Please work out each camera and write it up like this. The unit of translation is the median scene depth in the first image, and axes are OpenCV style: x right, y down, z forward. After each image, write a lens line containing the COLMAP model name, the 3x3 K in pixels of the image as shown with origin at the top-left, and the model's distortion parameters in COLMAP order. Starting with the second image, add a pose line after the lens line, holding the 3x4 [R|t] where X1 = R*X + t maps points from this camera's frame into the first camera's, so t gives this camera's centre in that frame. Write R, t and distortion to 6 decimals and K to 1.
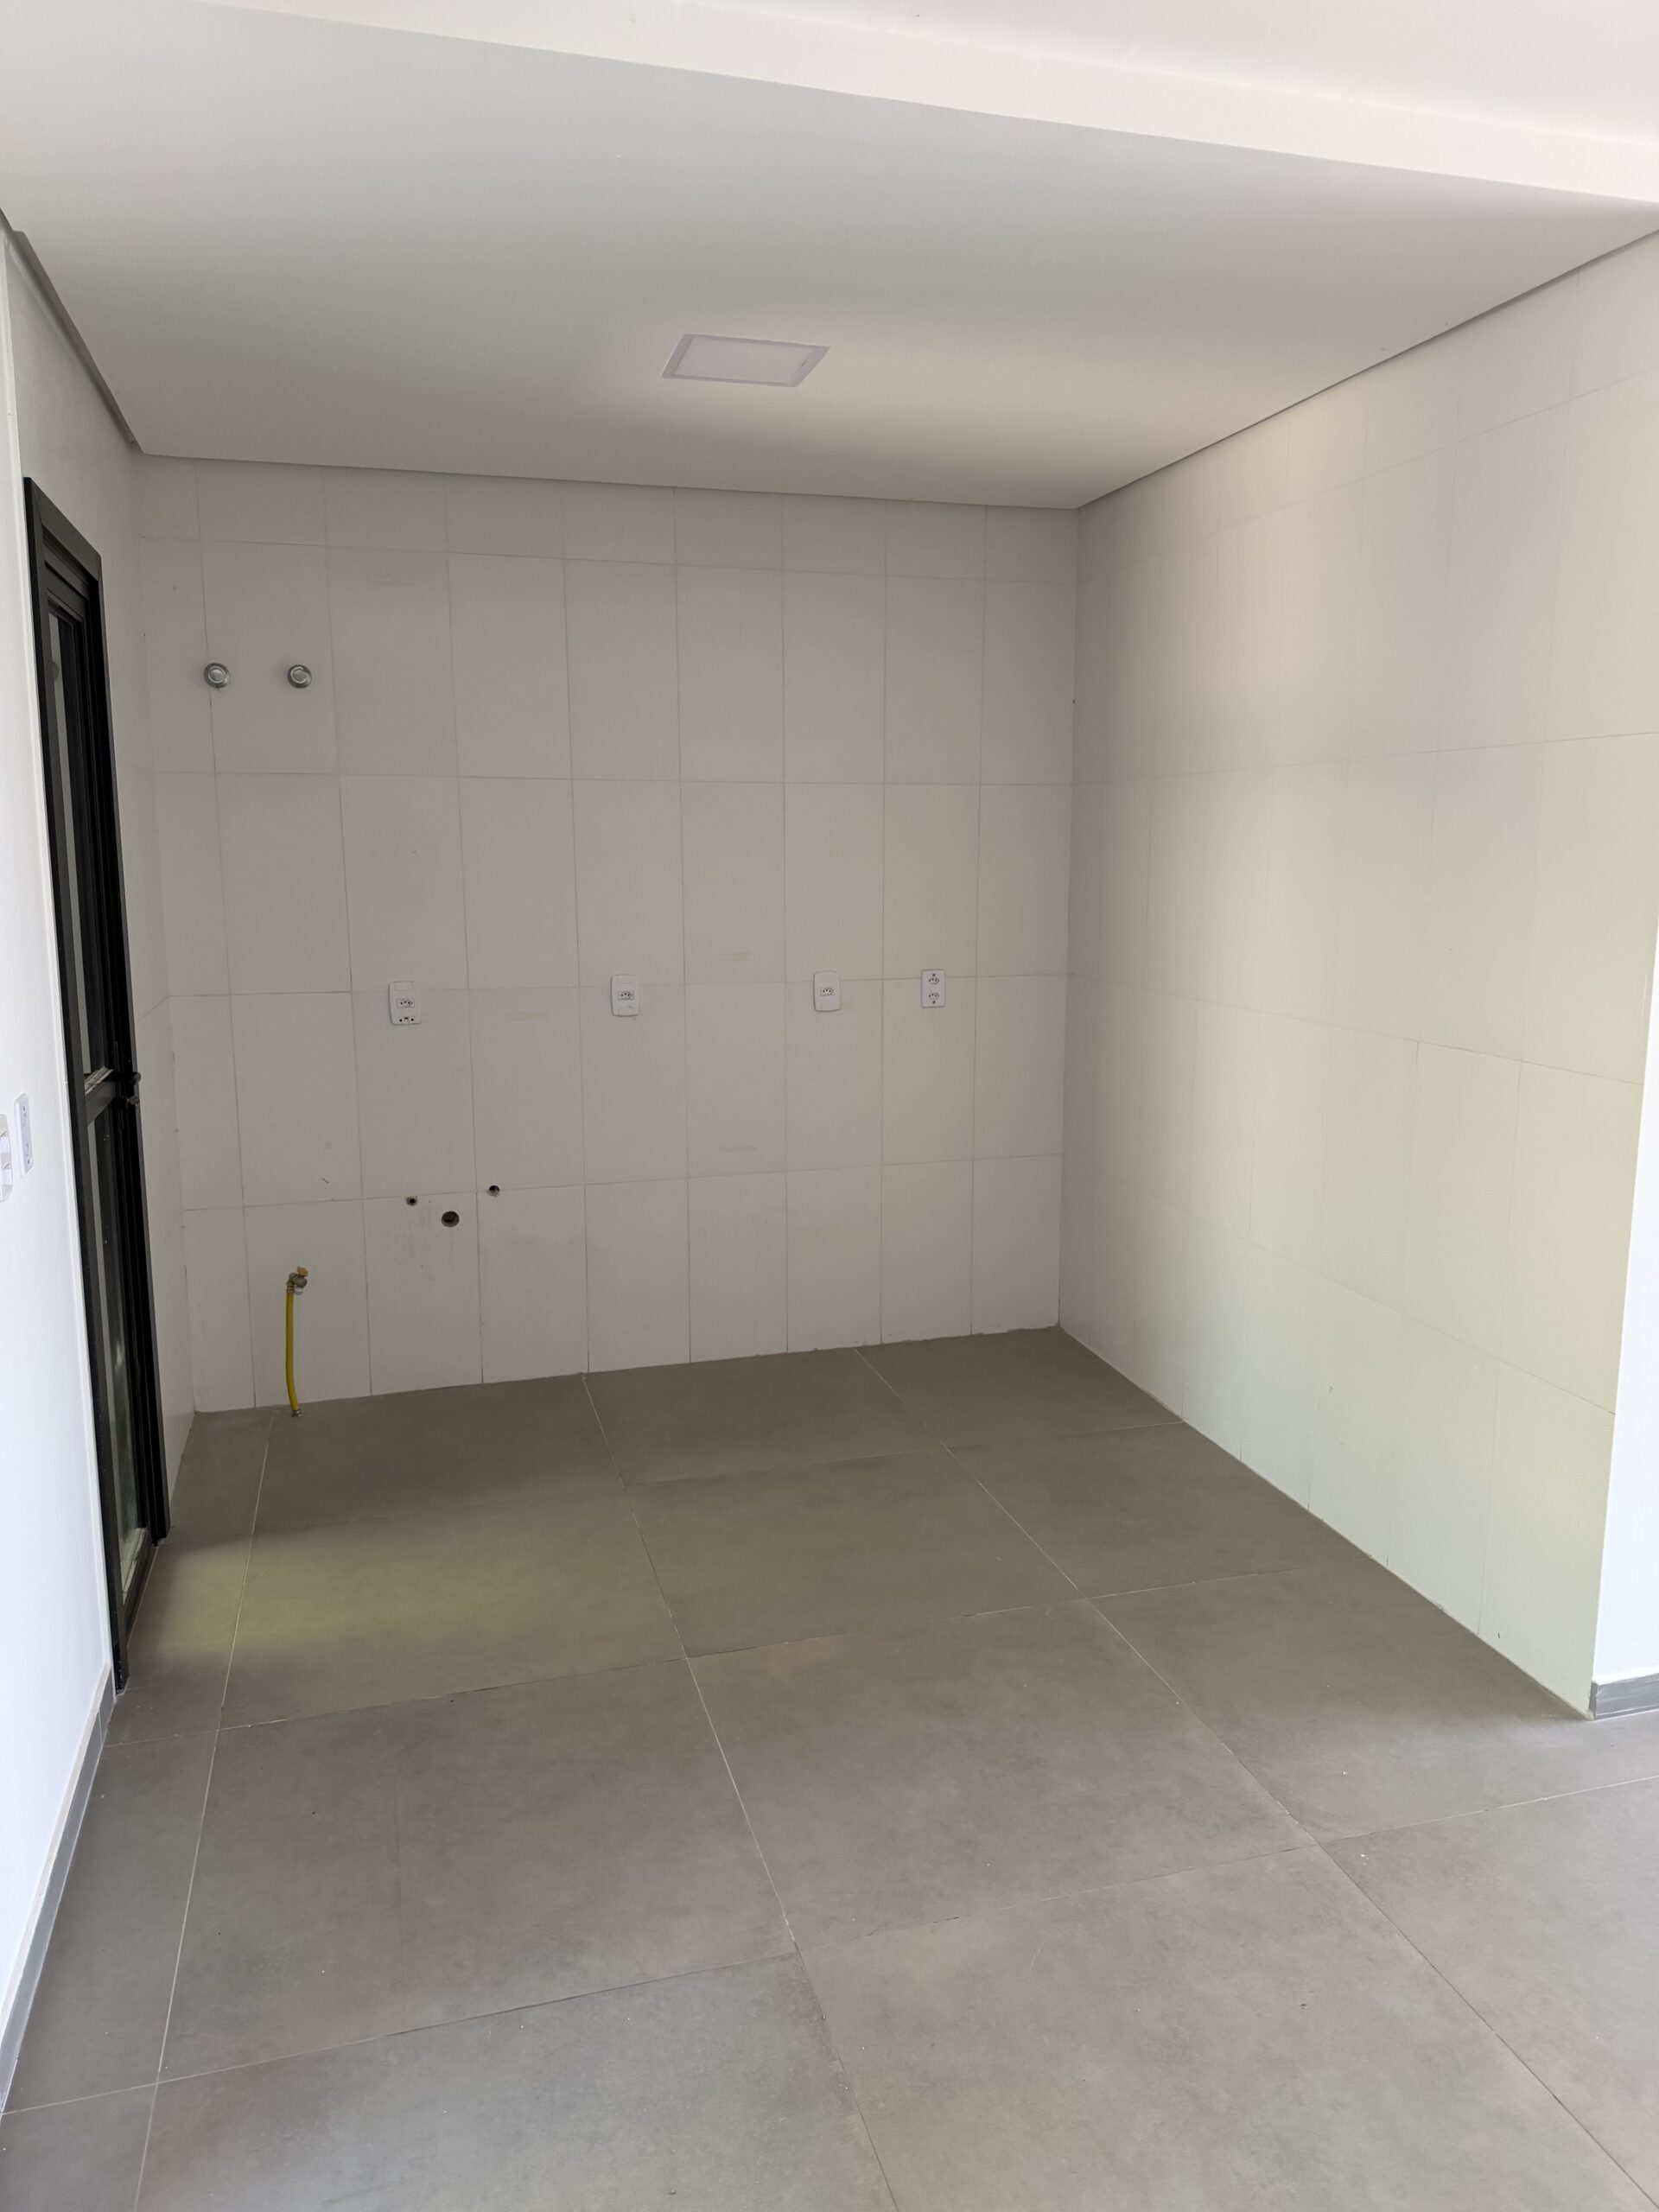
lens RADIAL K [[1526.9, 0, 819.2], [0, 1526.9, 1111.5], [0, 0, 1]] dist [0.048443, -0.000465]
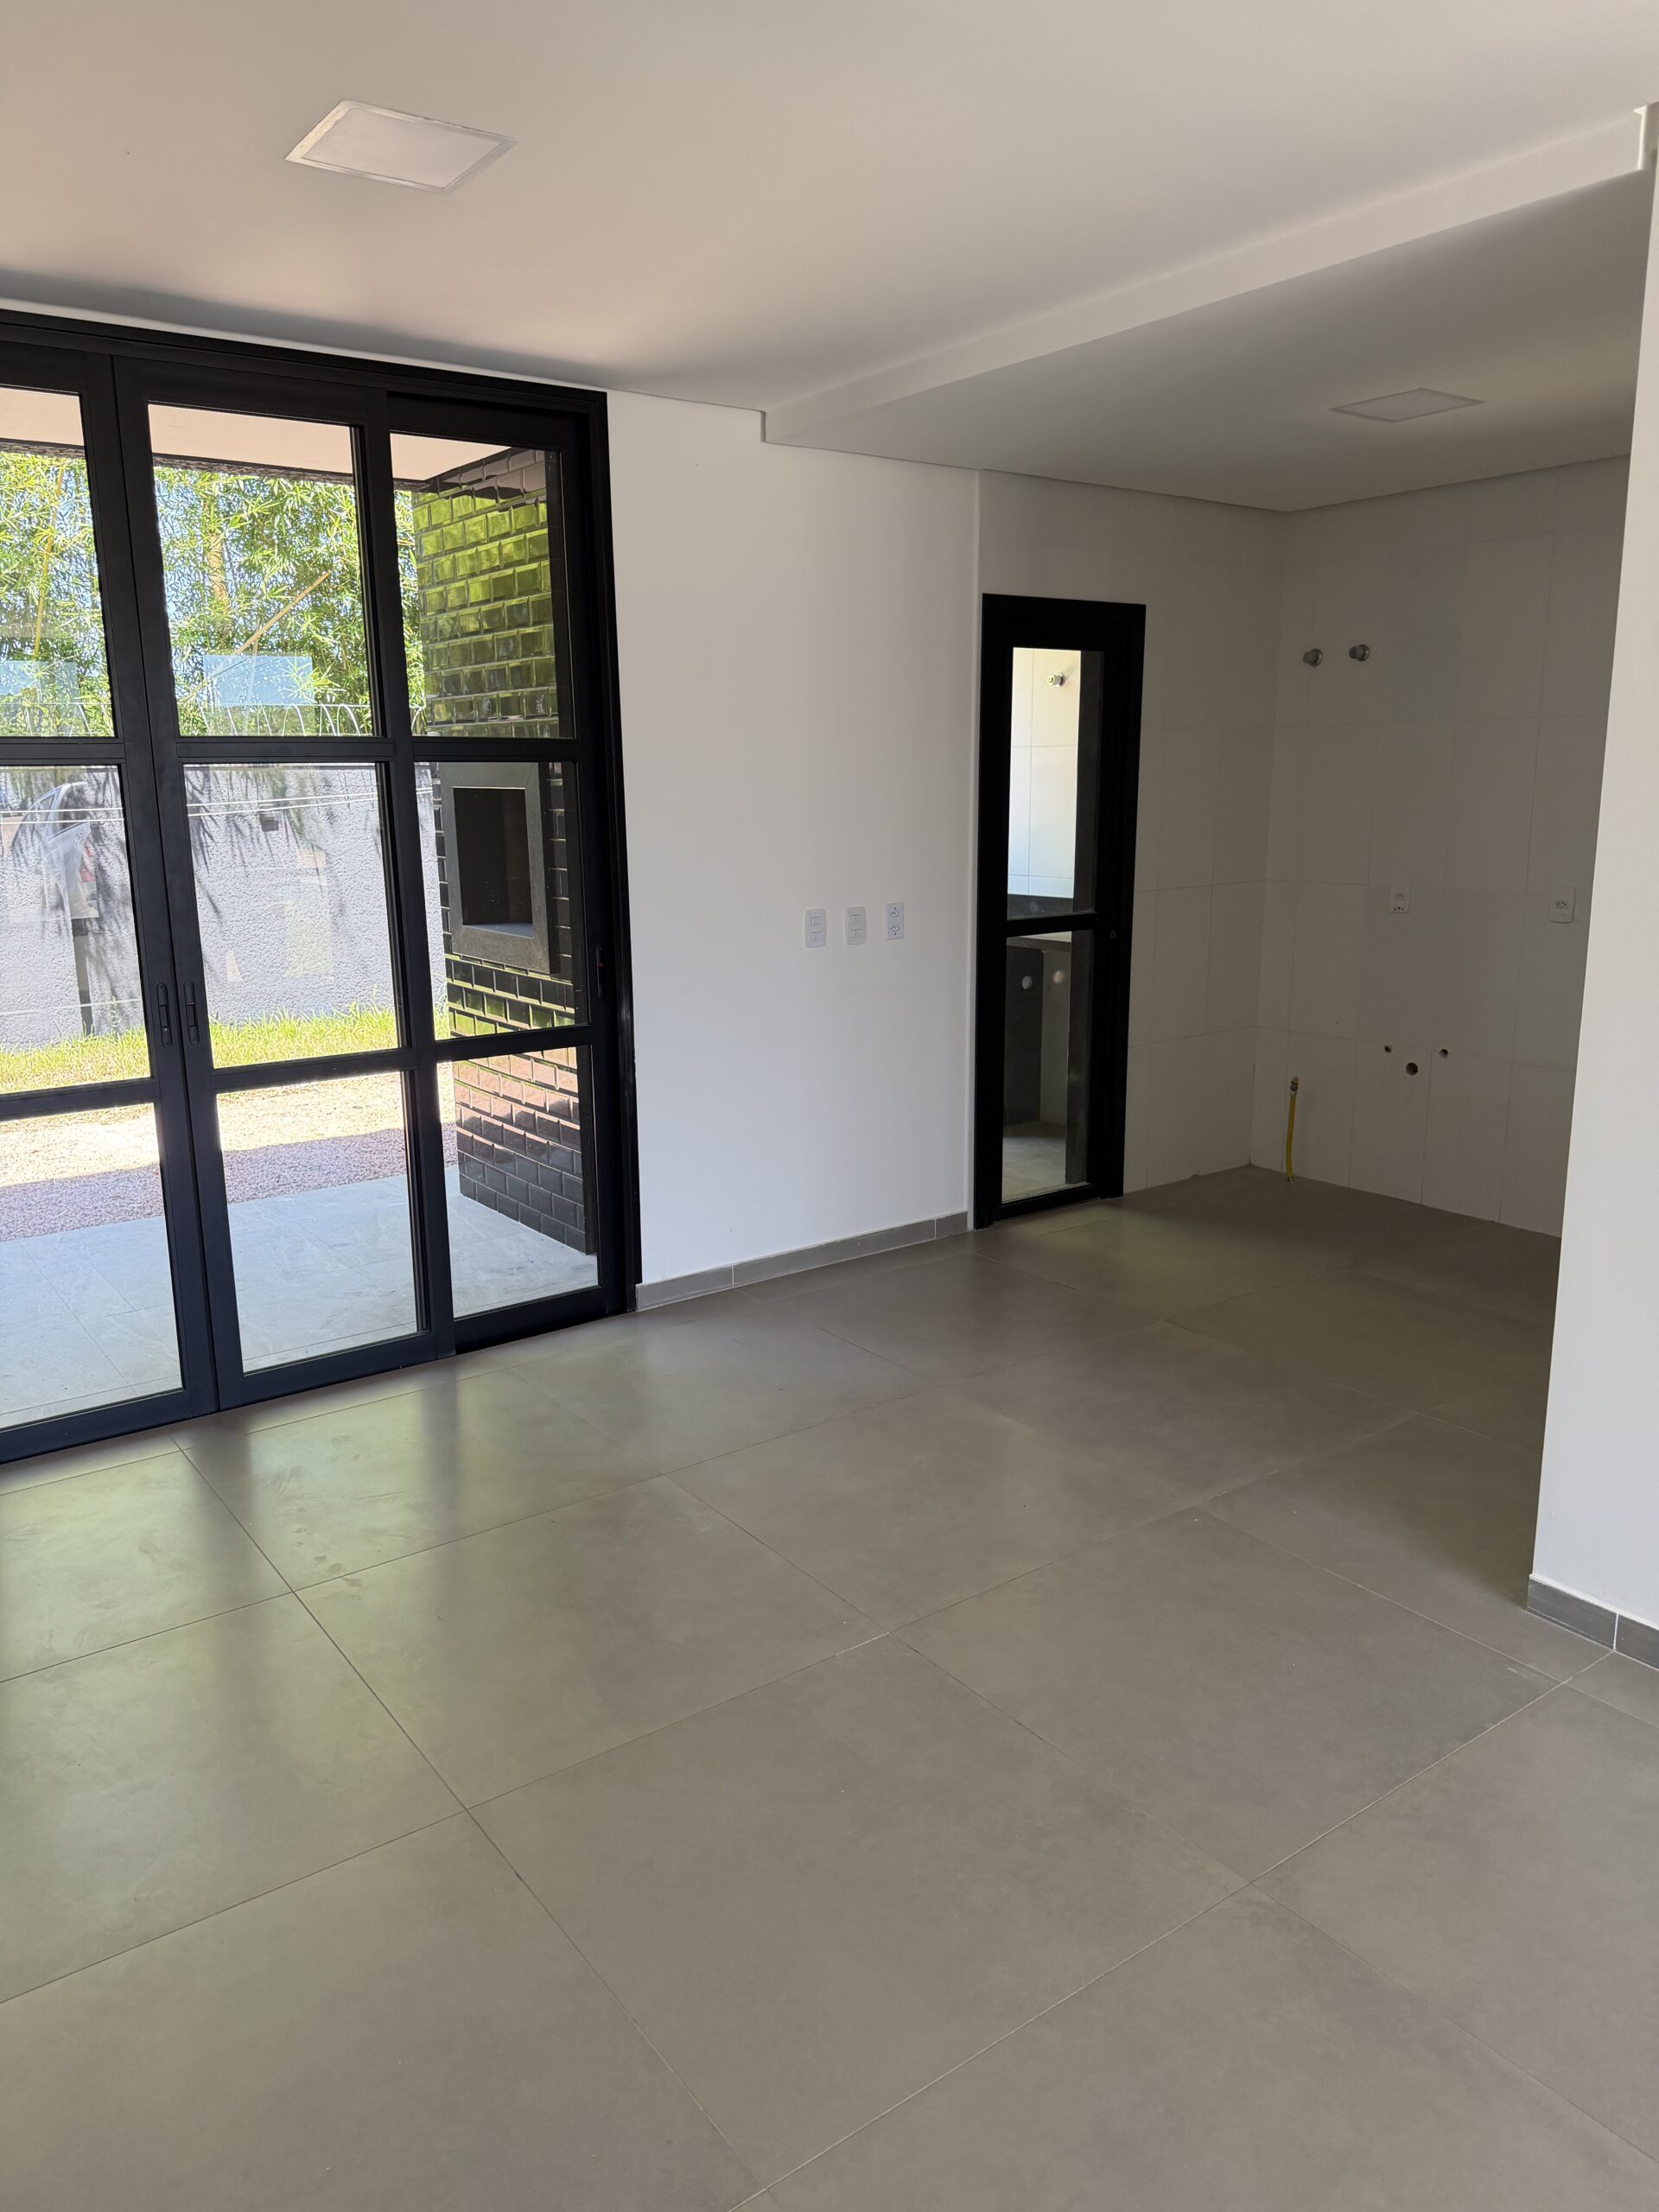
lens RADIAL K [[1526.9, 0, 819.2], [0, 1526.9, 1111.5], [0, 0, 1]] dist [0.048443, -0.000465]
pose [[0.333401, 0.200502, -0.921218, 0.810732], [-0.144664, 0.976432, 0.160163, -0.030113], [0.931620, 0.079869, 0.354549, 0.087917]]
